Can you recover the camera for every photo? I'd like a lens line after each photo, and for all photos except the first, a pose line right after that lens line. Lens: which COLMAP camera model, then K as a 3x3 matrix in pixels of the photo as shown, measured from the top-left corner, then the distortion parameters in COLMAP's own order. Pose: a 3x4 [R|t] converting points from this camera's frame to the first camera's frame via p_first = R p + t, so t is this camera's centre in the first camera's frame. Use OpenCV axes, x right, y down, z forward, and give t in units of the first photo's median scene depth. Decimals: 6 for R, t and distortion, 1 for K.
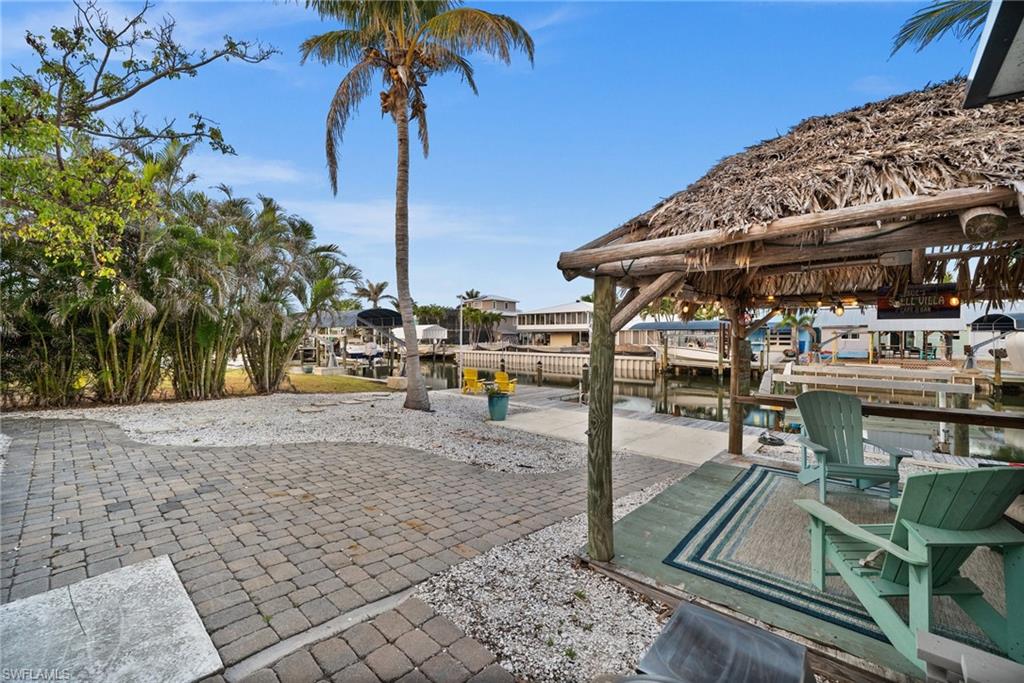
lens RADIAL K [[408.3, 0, 514.0], [0, 408.3, 339.5], [0, 0, 1]] dist [-0.001730, 0.000029]
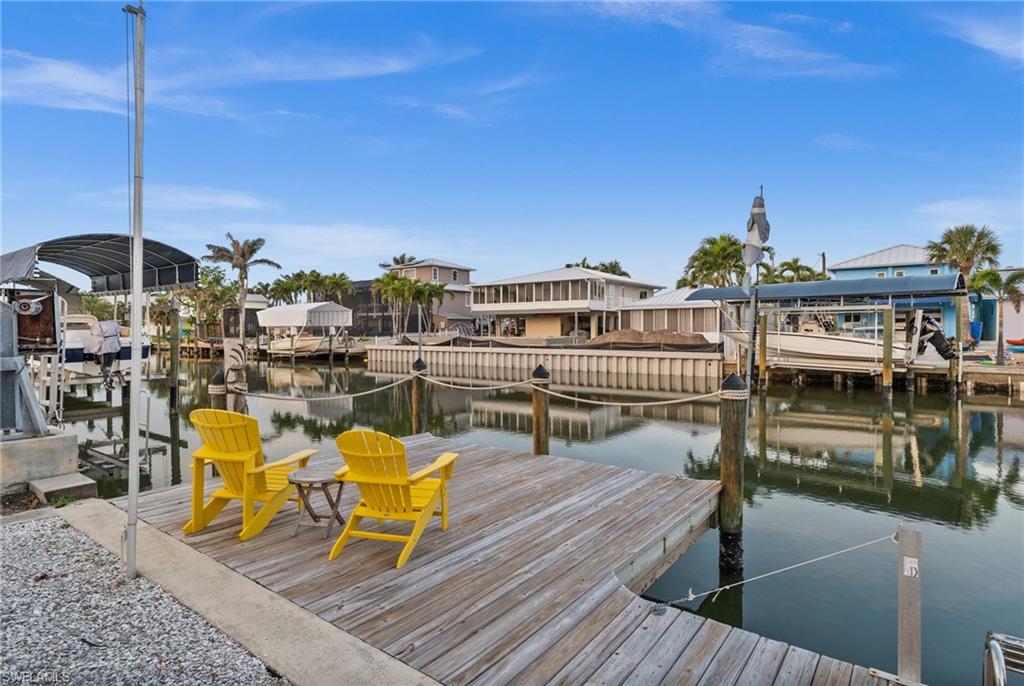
lens RADIAL K [[549.9, 0, 513.7], [0, 549.9, 337.0], [0, 0, 1]] dist [-0.021584, -0.000306]
pose [[0.996669, -0.007423, 0.081213, 0.003709], [0.006812, 0.999946, 0.007806, 0.008864], [-0.081266, -0.007227, 0.996666, 0.187175]]
